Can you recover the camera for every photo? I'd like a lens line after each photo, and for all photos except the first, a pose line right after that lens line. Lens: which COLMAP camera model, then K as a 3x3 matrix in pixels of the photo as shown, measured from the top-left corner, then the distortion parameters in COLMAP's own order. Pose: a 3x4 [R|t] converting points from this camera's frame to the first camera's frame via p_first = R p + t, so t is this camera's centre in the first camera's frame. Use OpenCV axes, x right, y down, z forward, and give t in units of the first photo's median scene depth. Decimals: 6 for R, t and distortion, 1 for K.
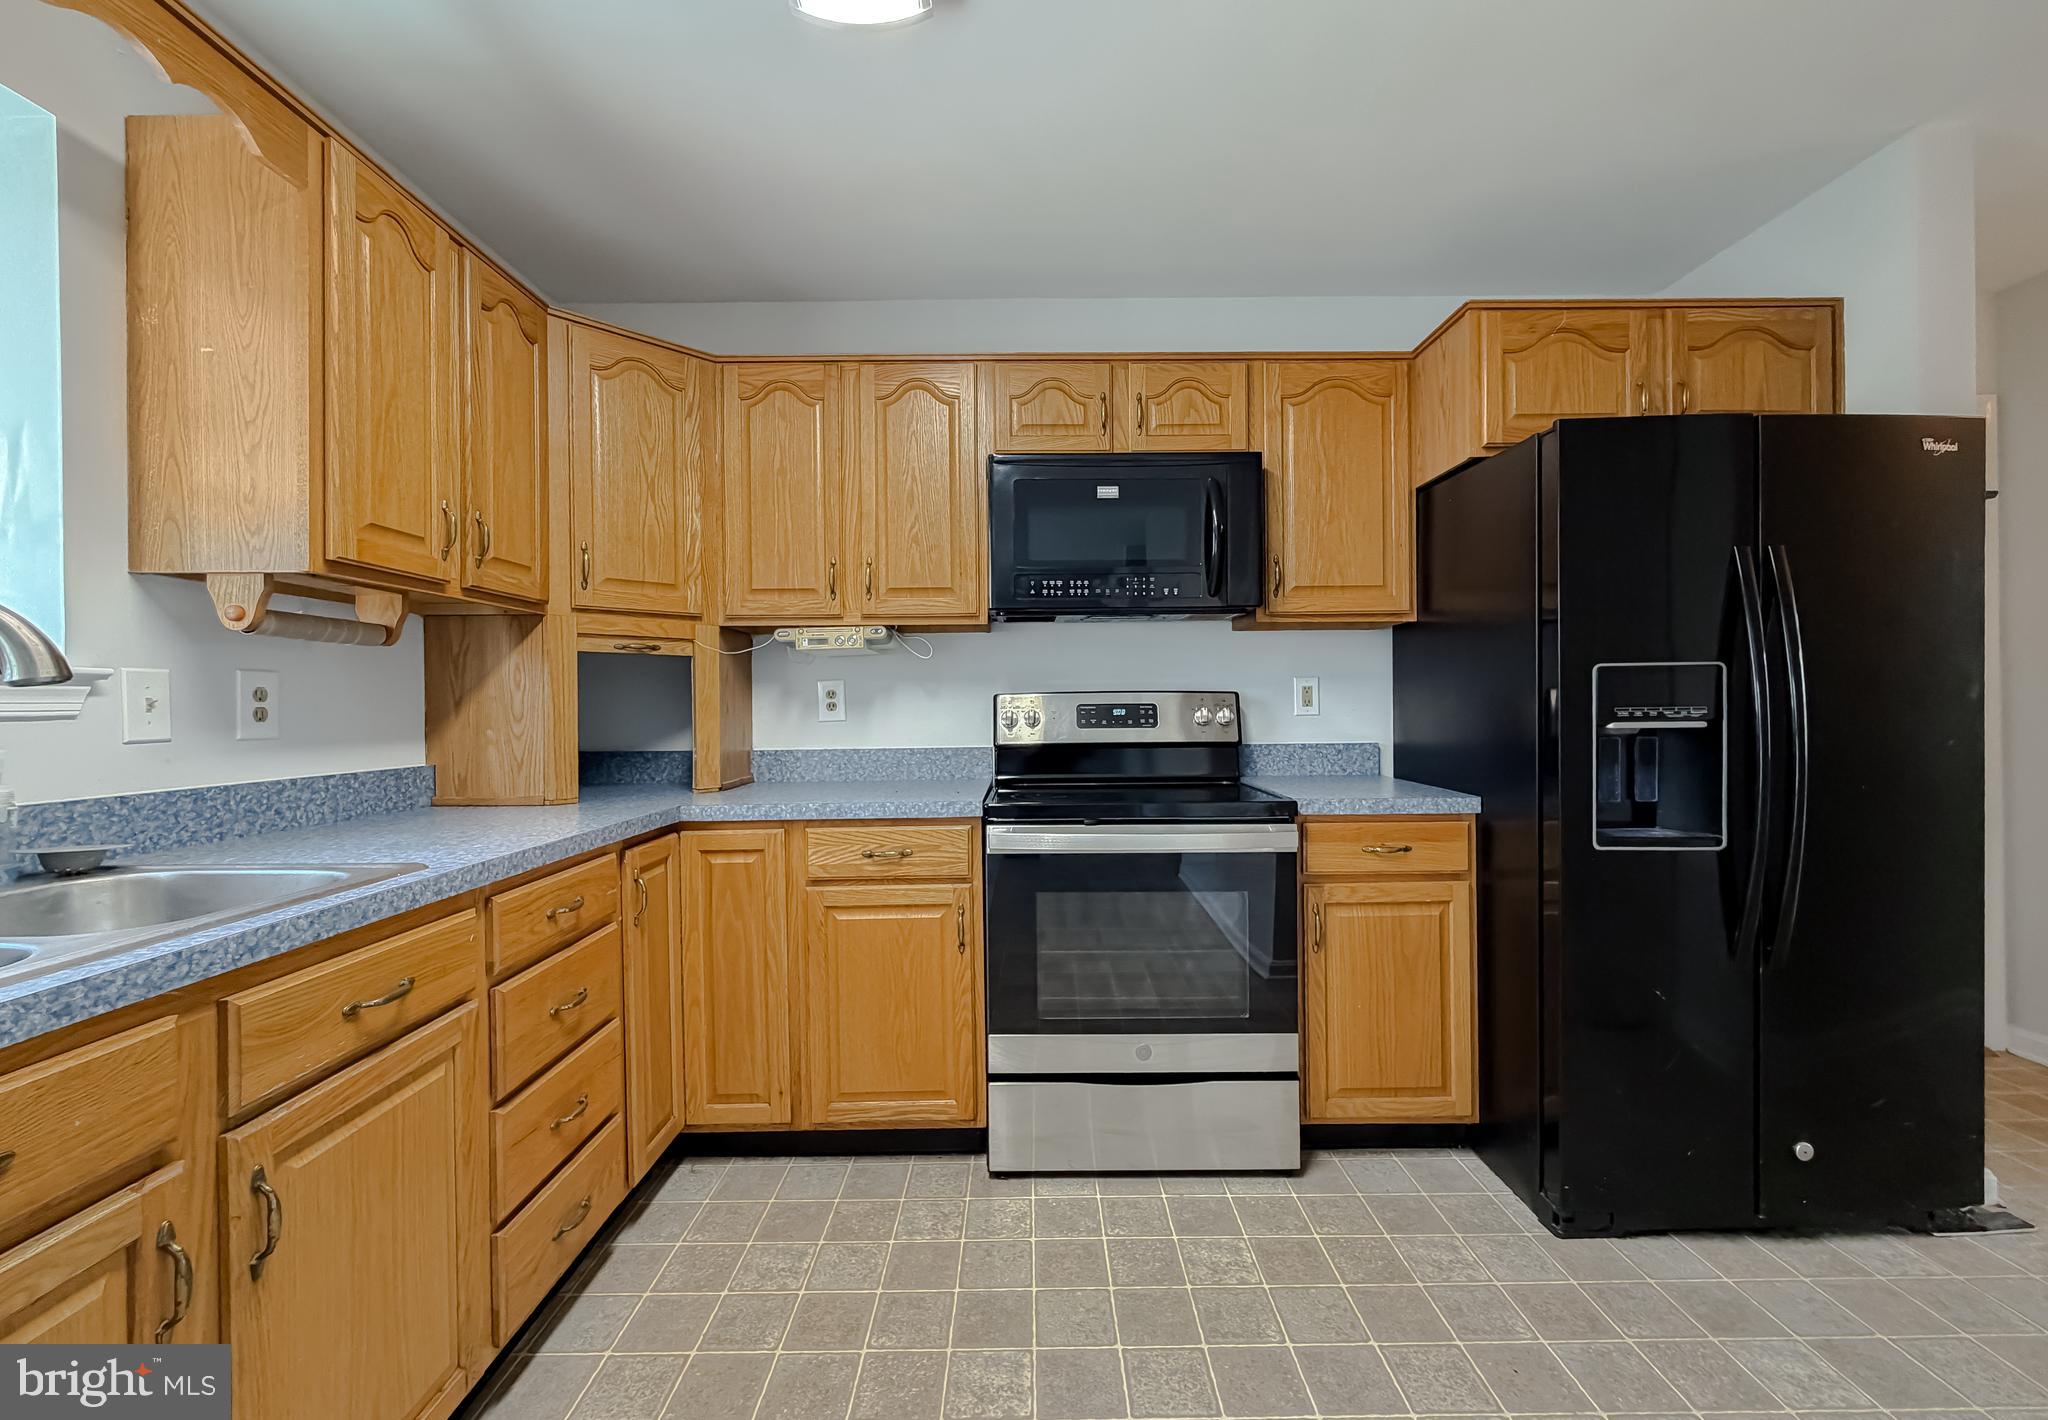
lens RADIAL K [[845.3, 0, 1024.2], [0, 845.3, 702.7], [0, 0, 1]] dist [-0.000685, 0.000017]
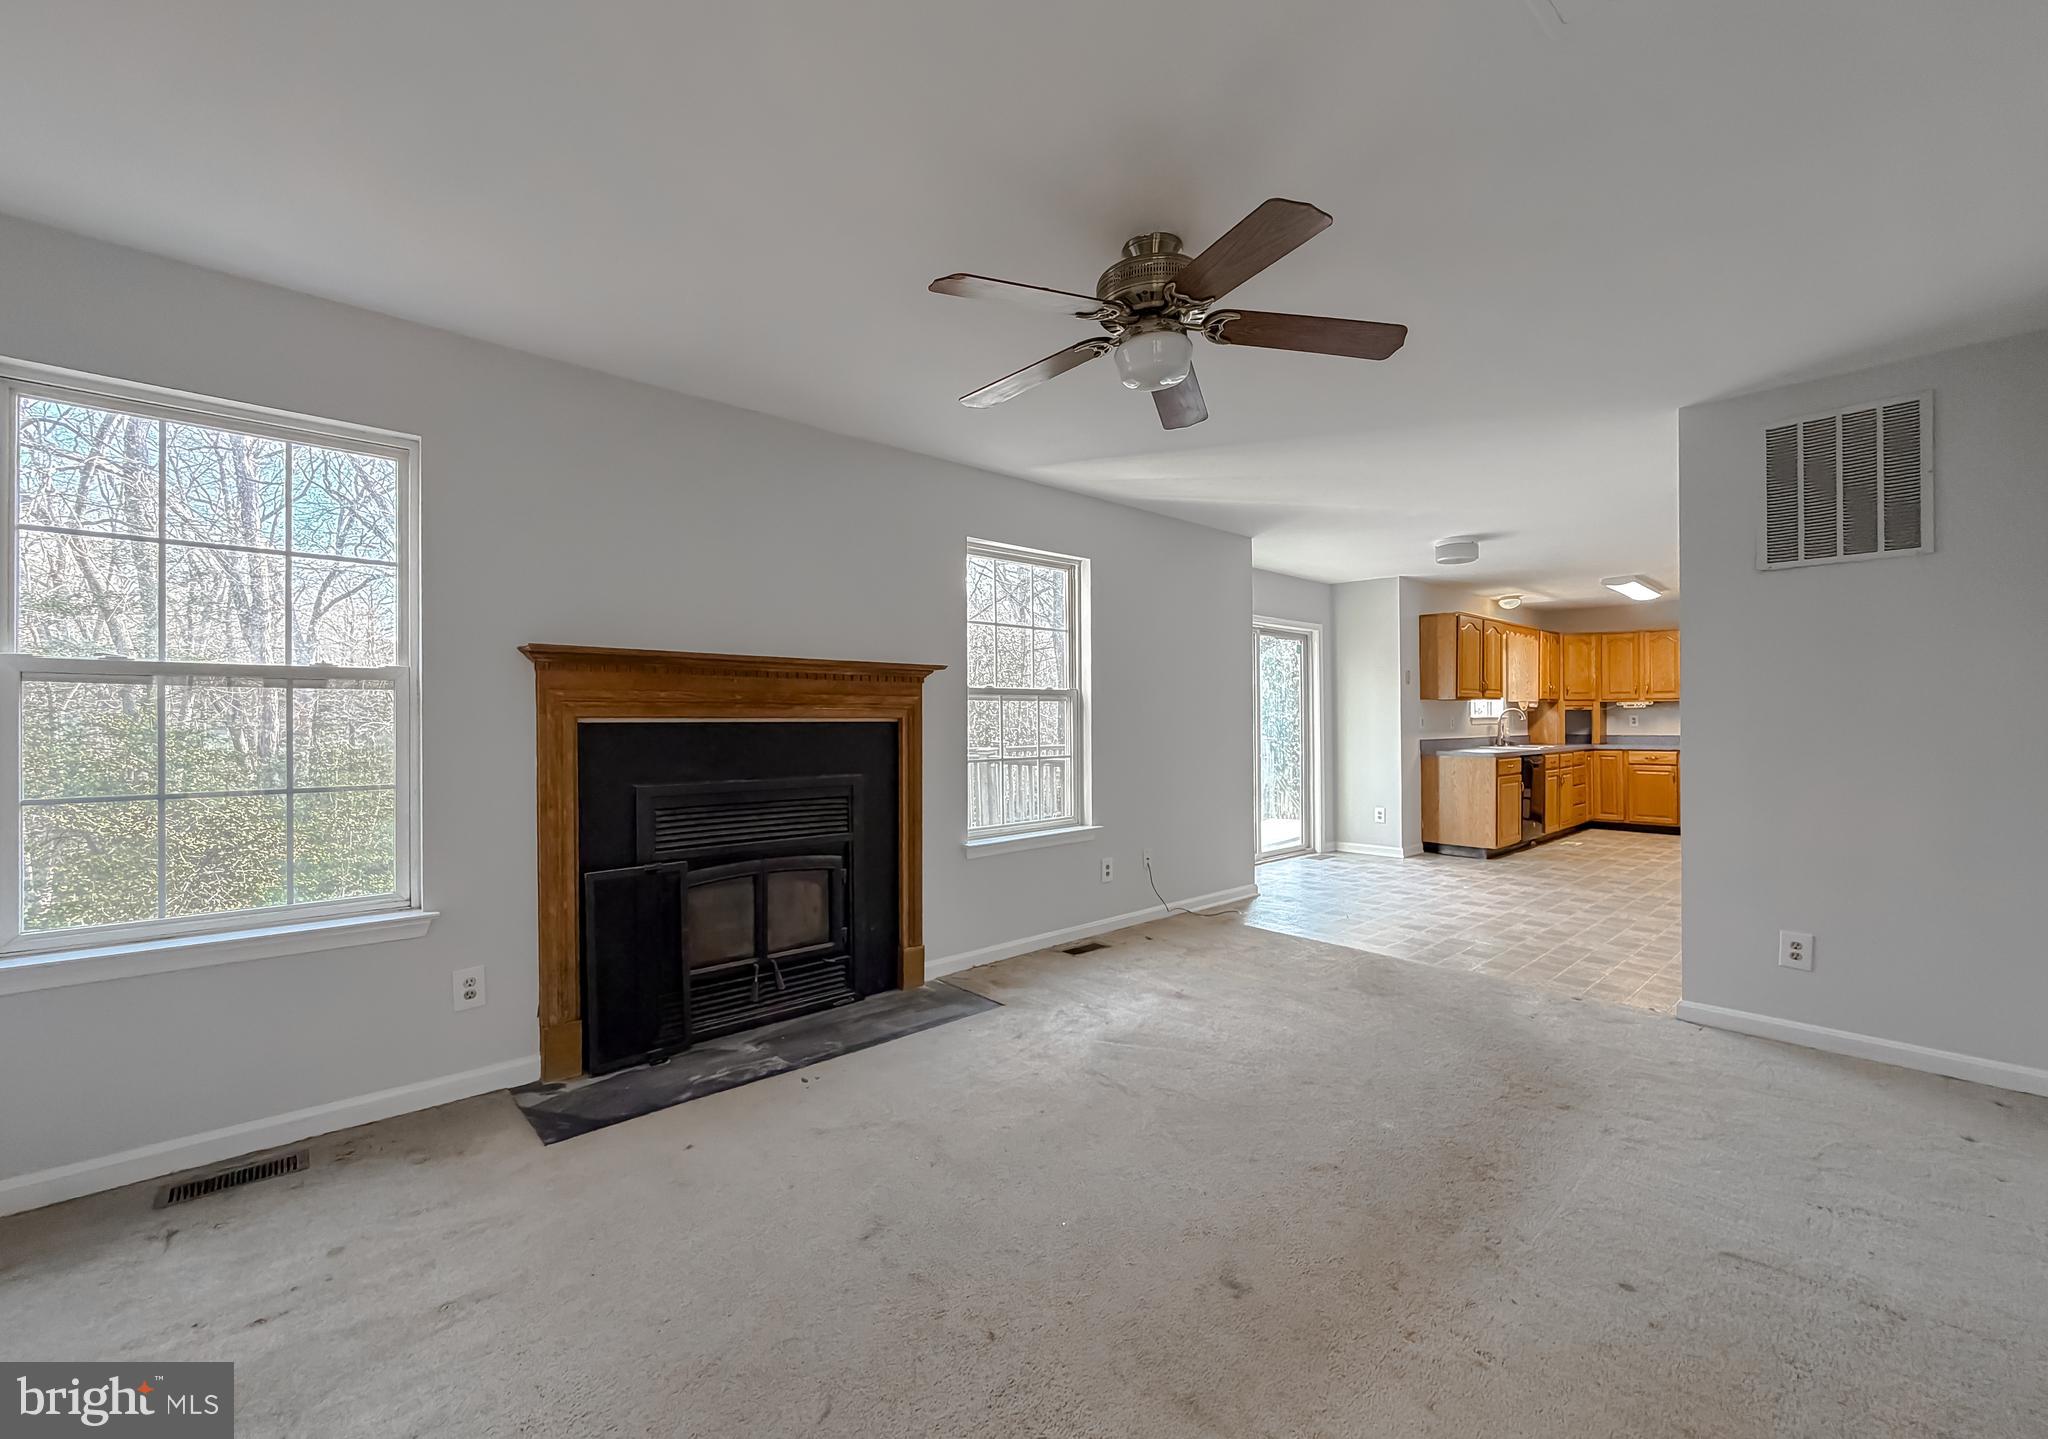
lens RADIAL K [[836.7, 0, 1011.6], [0, 836.7, 723.8], [0, 0, 1]] dist [0.000933, 0.000045]
pose [[0.669997, 0.010399, -0.742291, 0.719654], [-0.000419, 0.999907, 0.013630, -0.043404], [0.742364, -0.008821, 0.669939, -3.768700]]
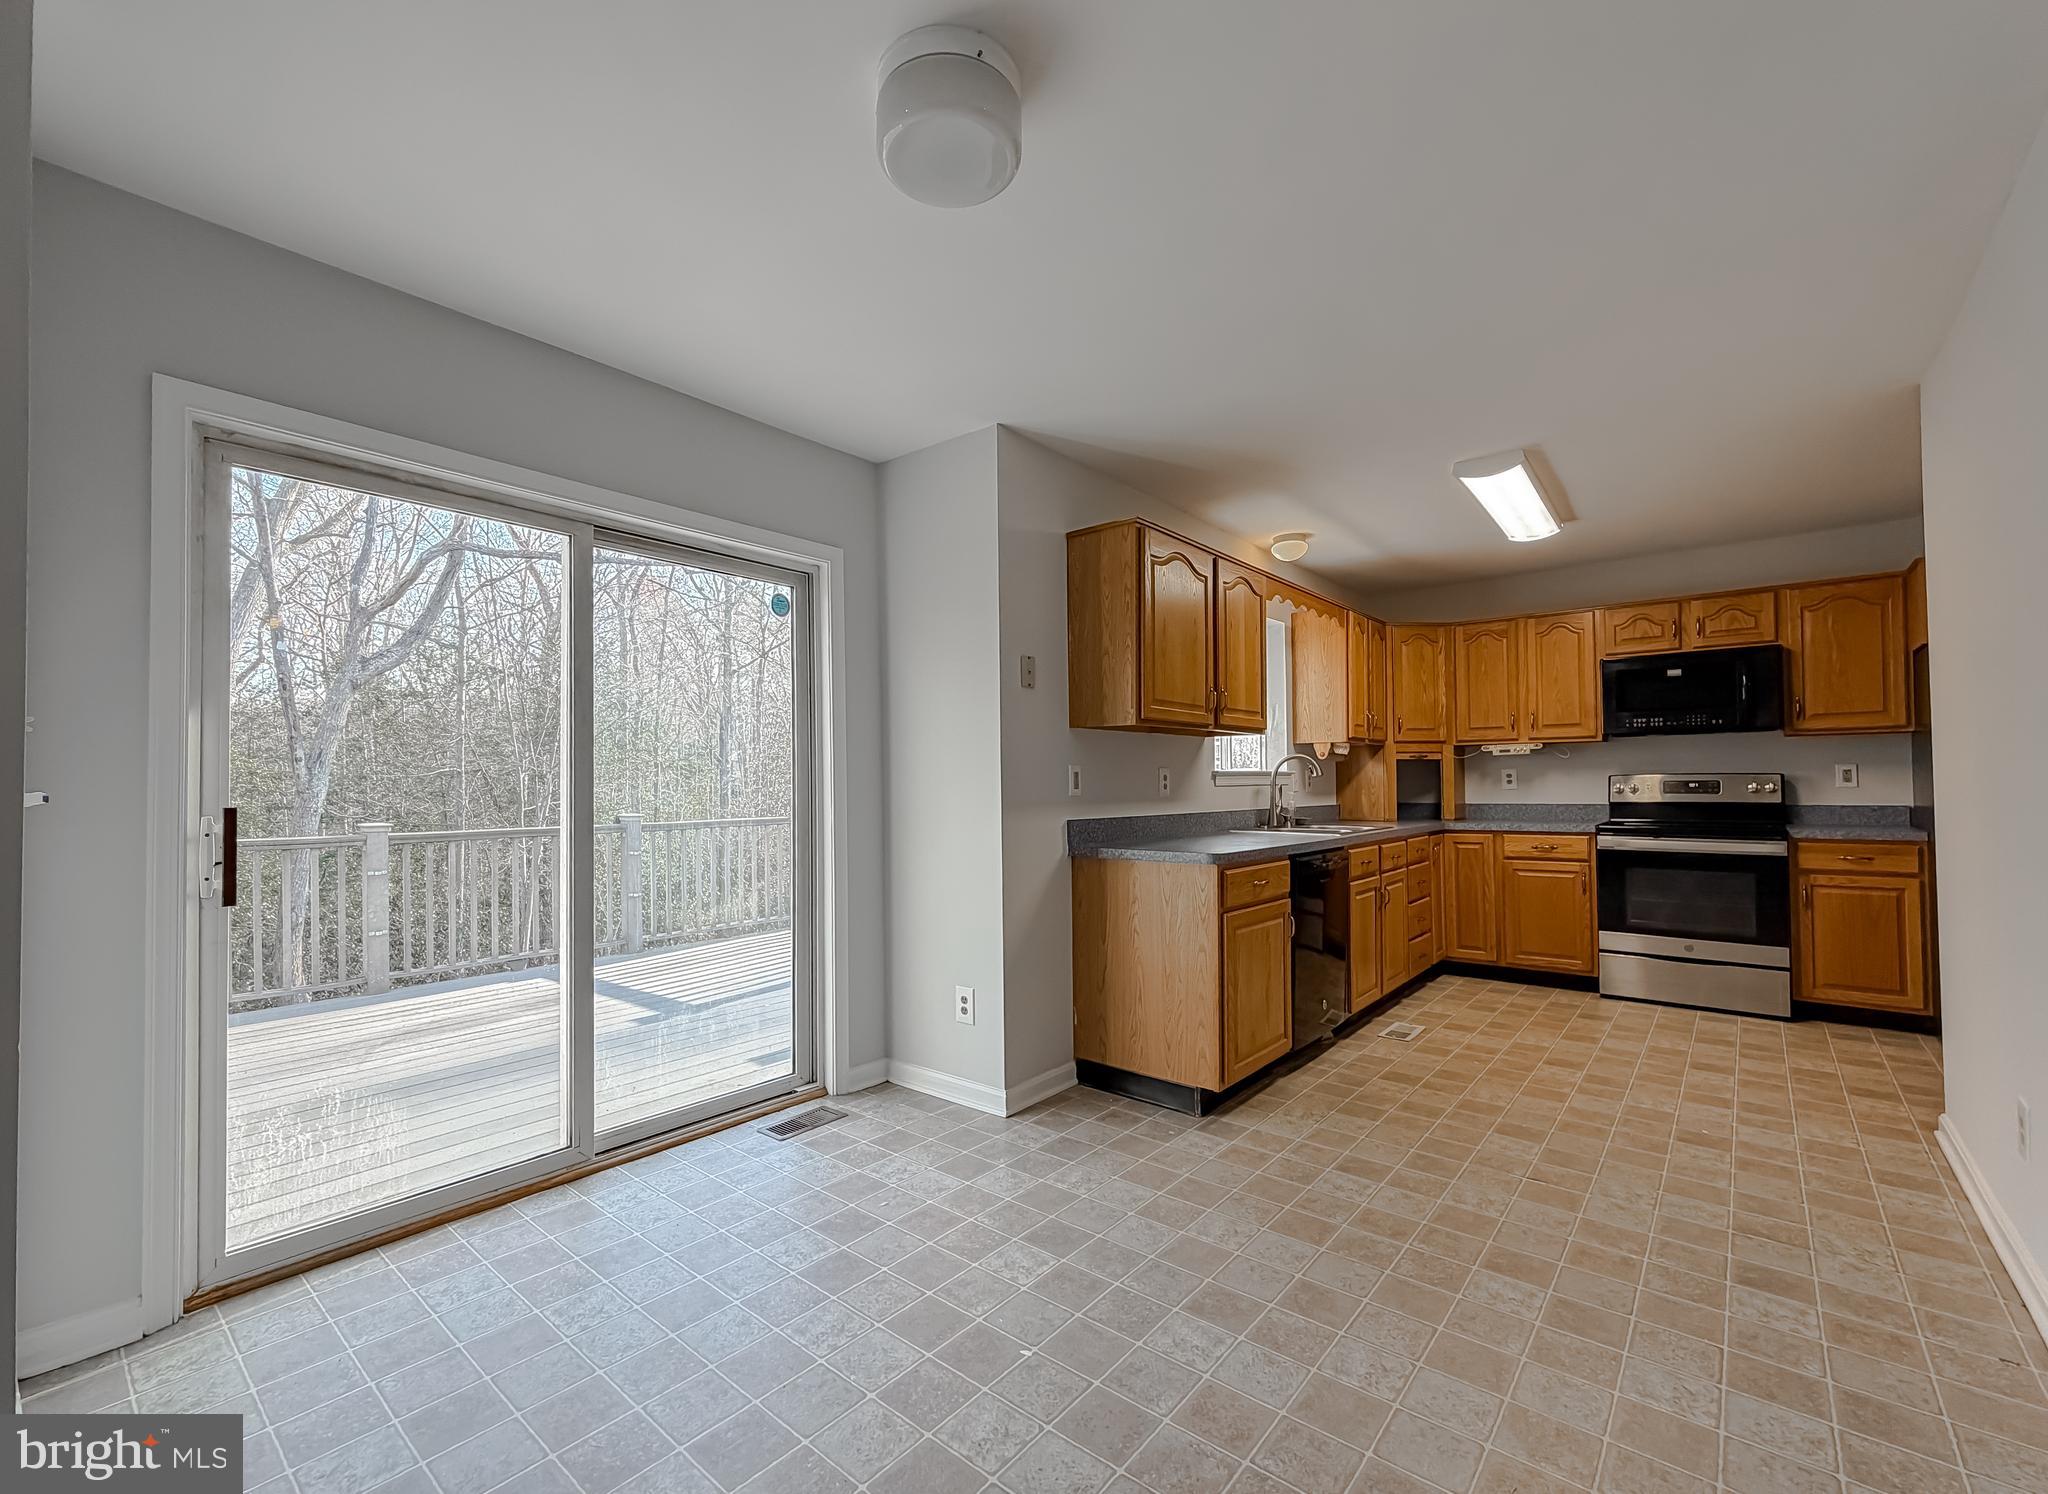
lens RADIAL K [[868.5, 0, 993.4], [0, 868.5, 773.8], [0, 0, 1]] dist [-0.002404, -0.000174]
pose [[0.756646, -0.005930, -0.653797, 0.217665], [0.002490, 0.999978, -0.006188, -0.006043], [0.653820, 0.003054, 0.756644, -1.555682]]
